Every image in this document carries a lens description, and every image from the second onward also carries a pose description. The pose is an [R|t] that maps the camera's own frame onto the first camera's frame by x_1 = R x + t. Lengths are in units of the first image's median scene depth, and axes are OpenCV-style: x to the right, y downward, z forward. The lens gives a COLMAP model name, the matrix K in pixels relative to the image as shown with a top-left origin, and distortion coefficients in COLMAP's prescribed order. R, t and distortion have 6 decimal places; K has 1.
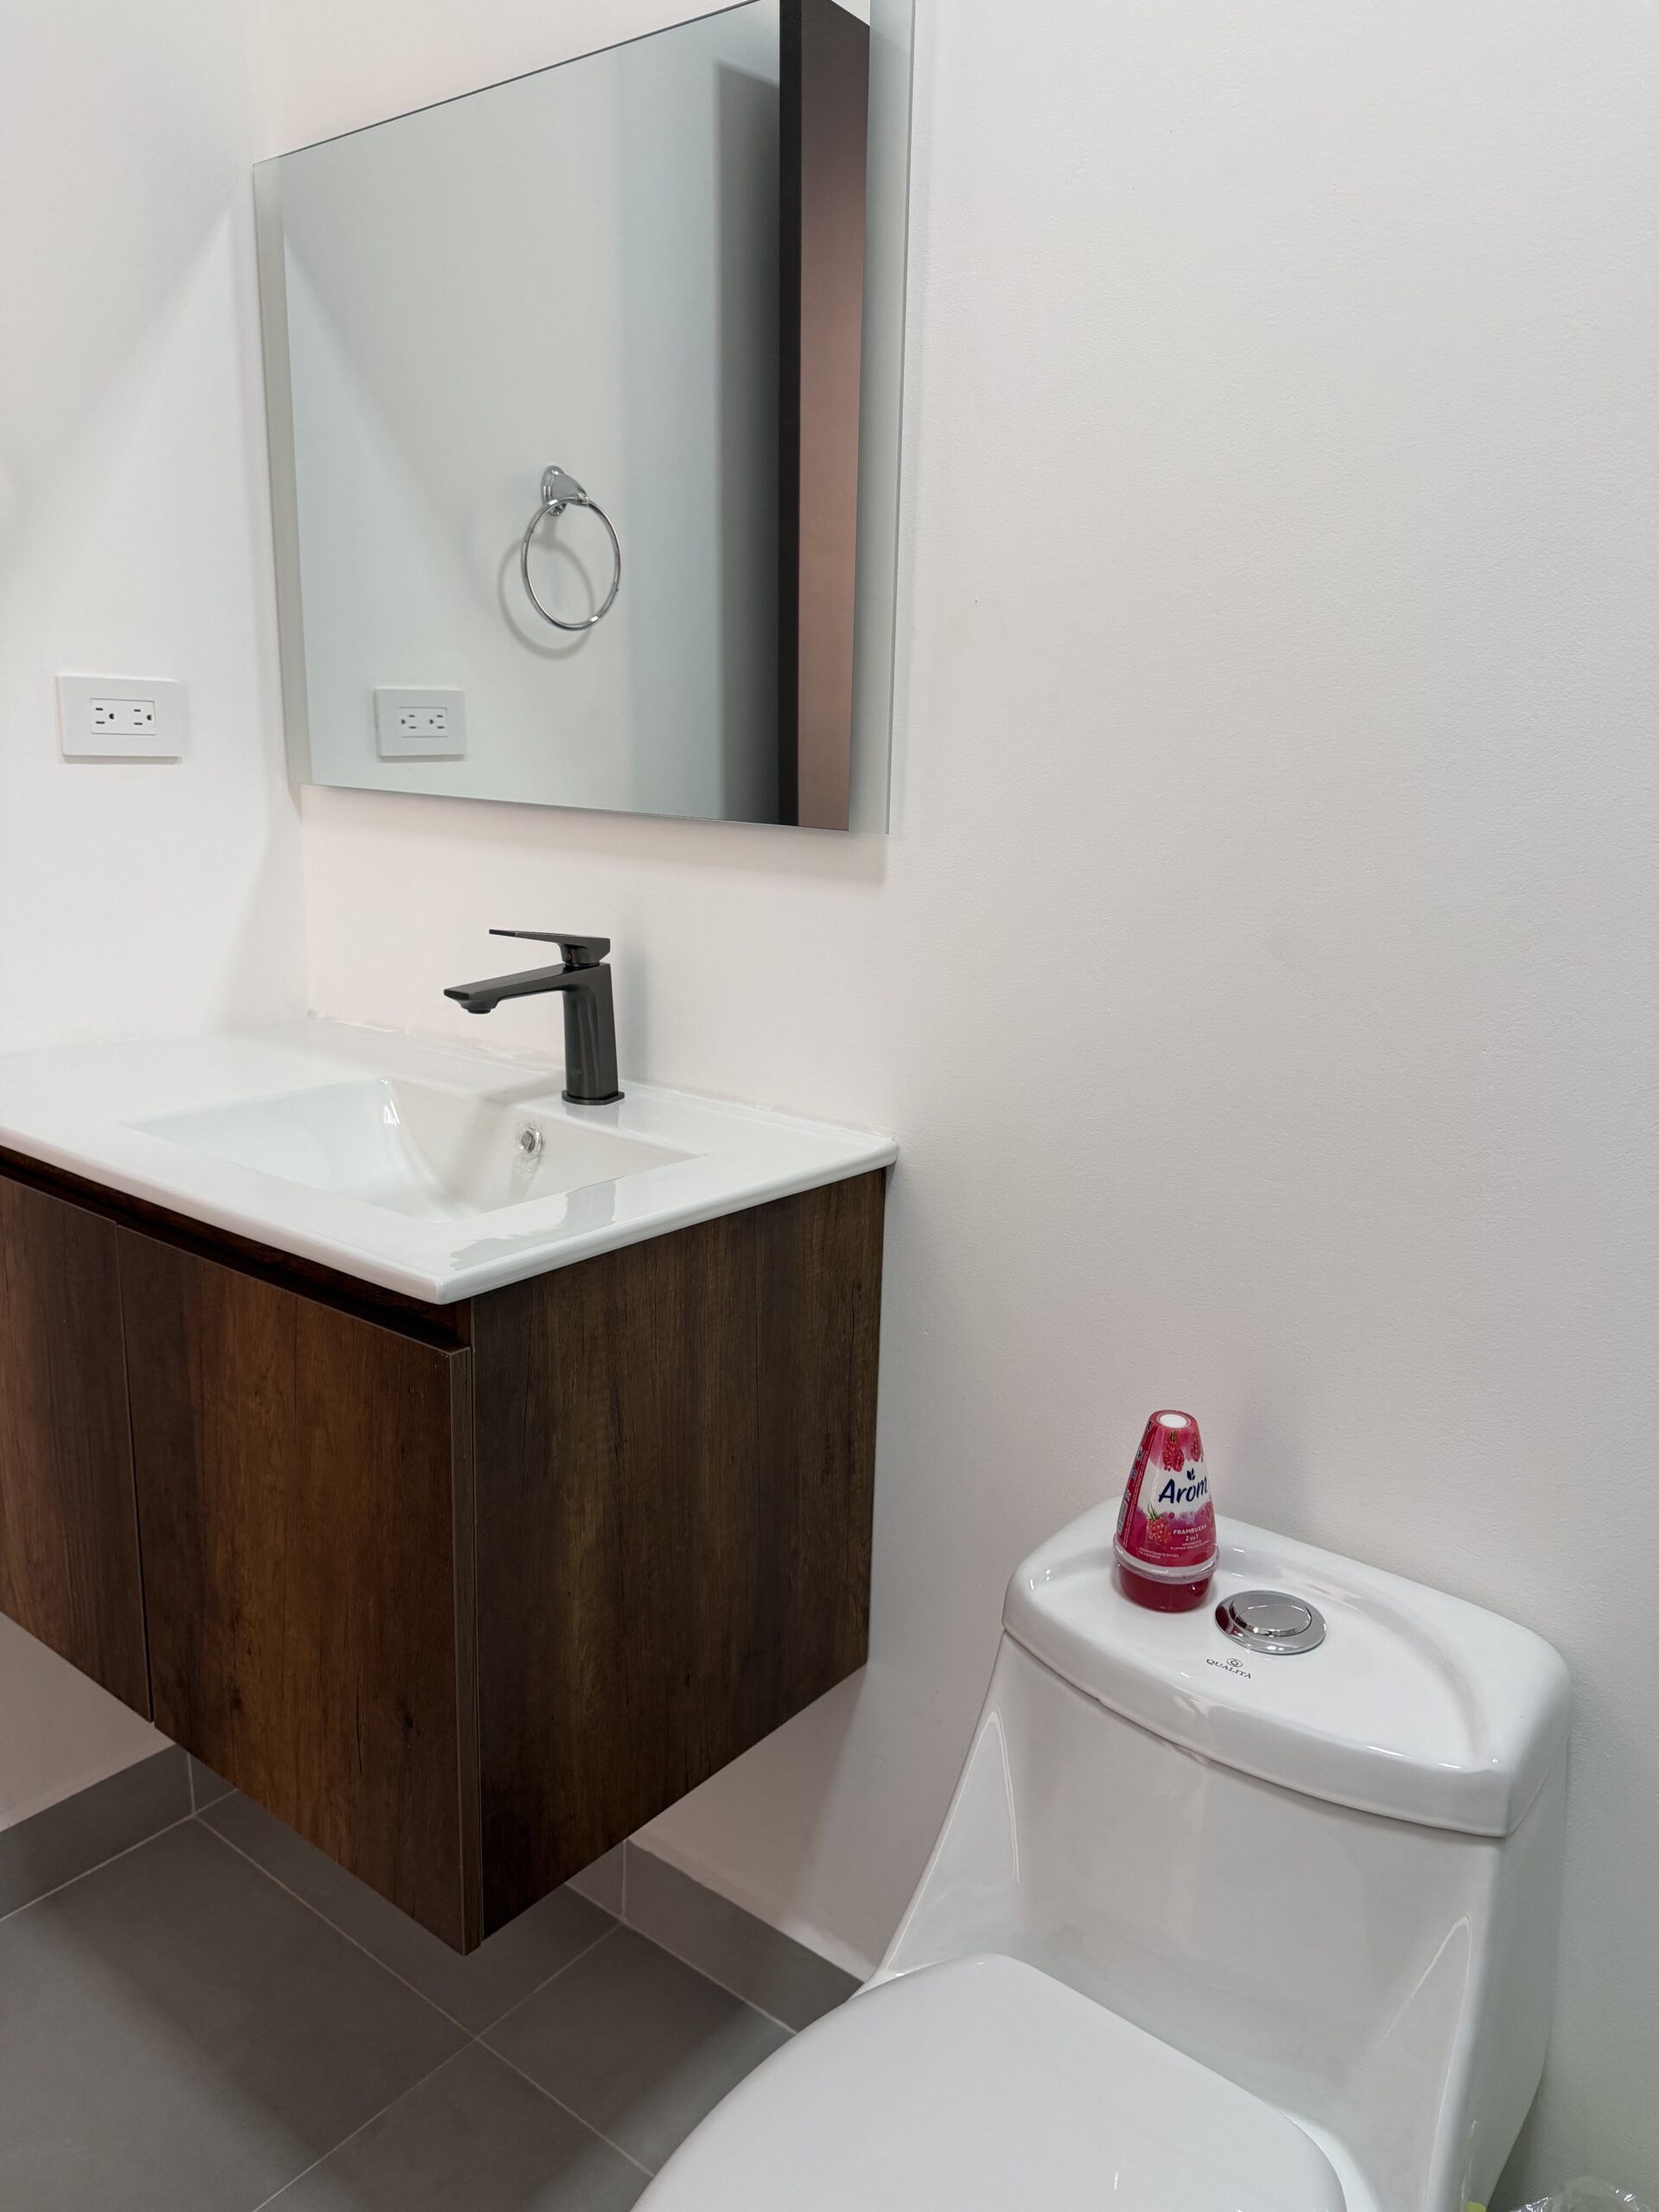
lens RADIAL K [[1530.0, 0, 829.5], [0, 1530.0, 1106.0], [0, 0, 1]] dist [0.136883, -0.239324]
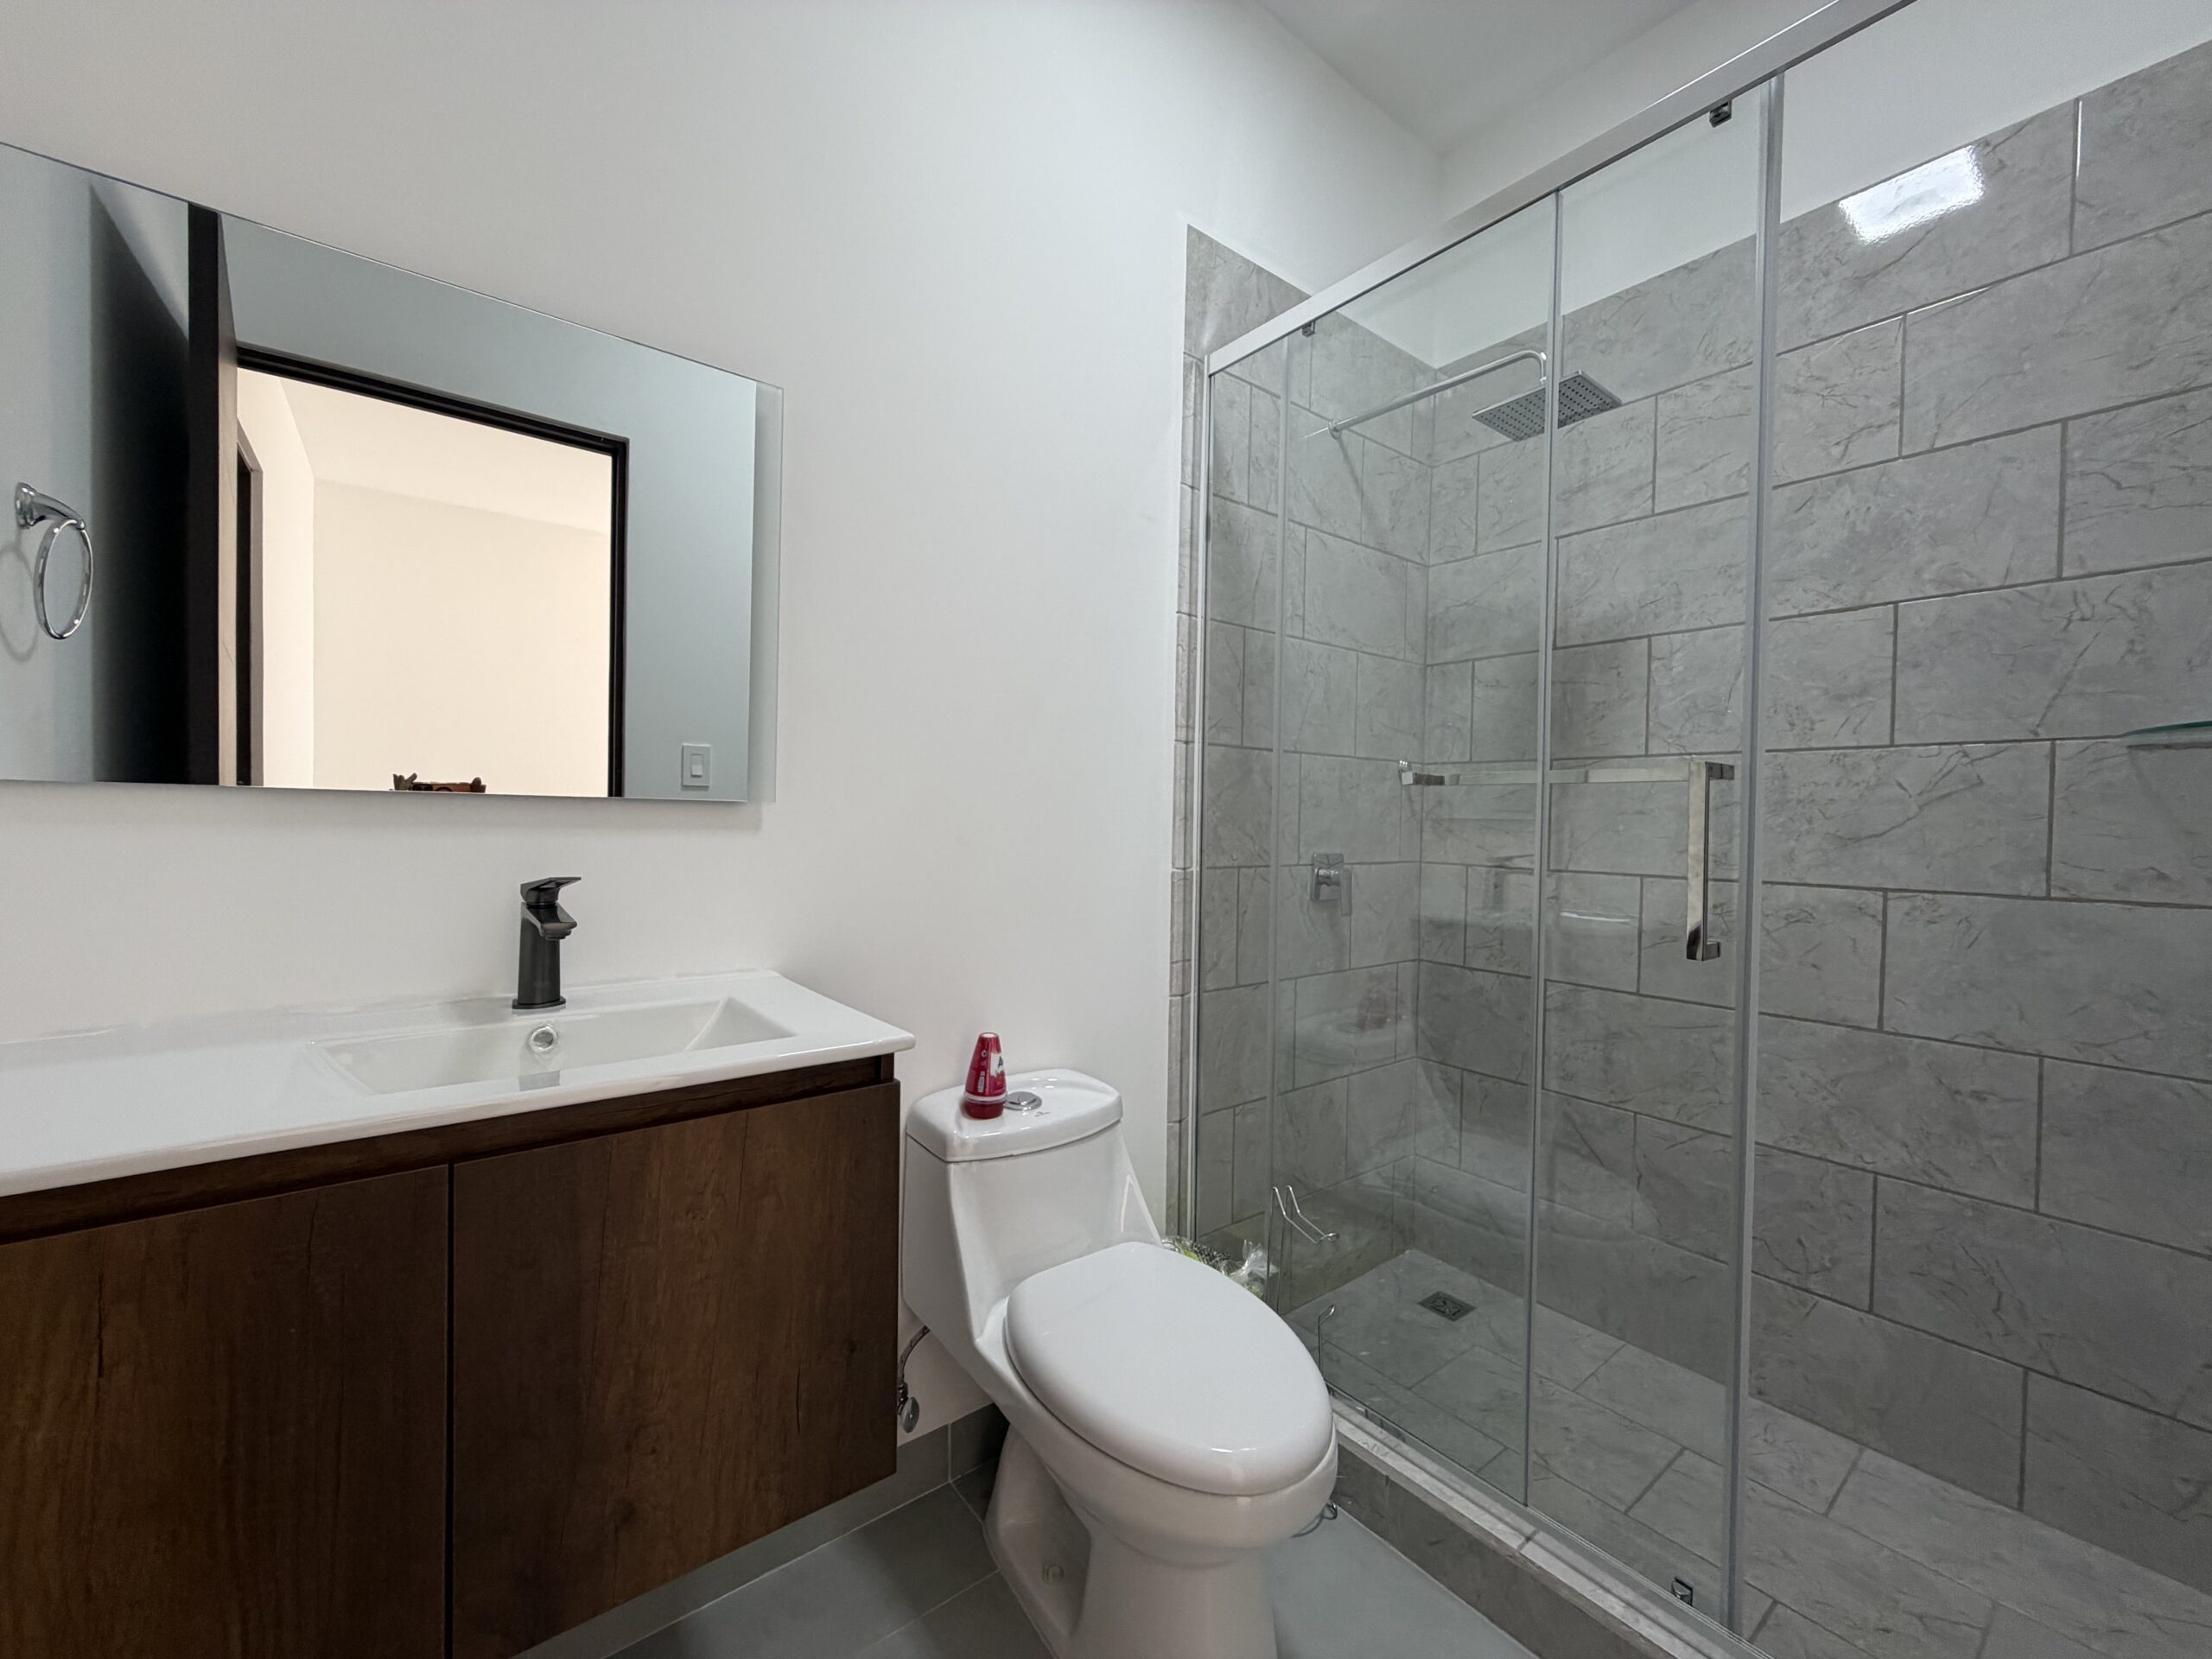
lens RADIAL K [[874.5, 0, 1106.0], [0, 874.5, 829.5], [0, 0, 1]] dist [-0.001331, -0.000403]
pose [[0.199938, -0.021328, 0.979576, -1.018391], [0.194829, 0.980664, -0.018415, -0.051392], [-0.960243, 0.194532, 0.200228, 0.446999]]
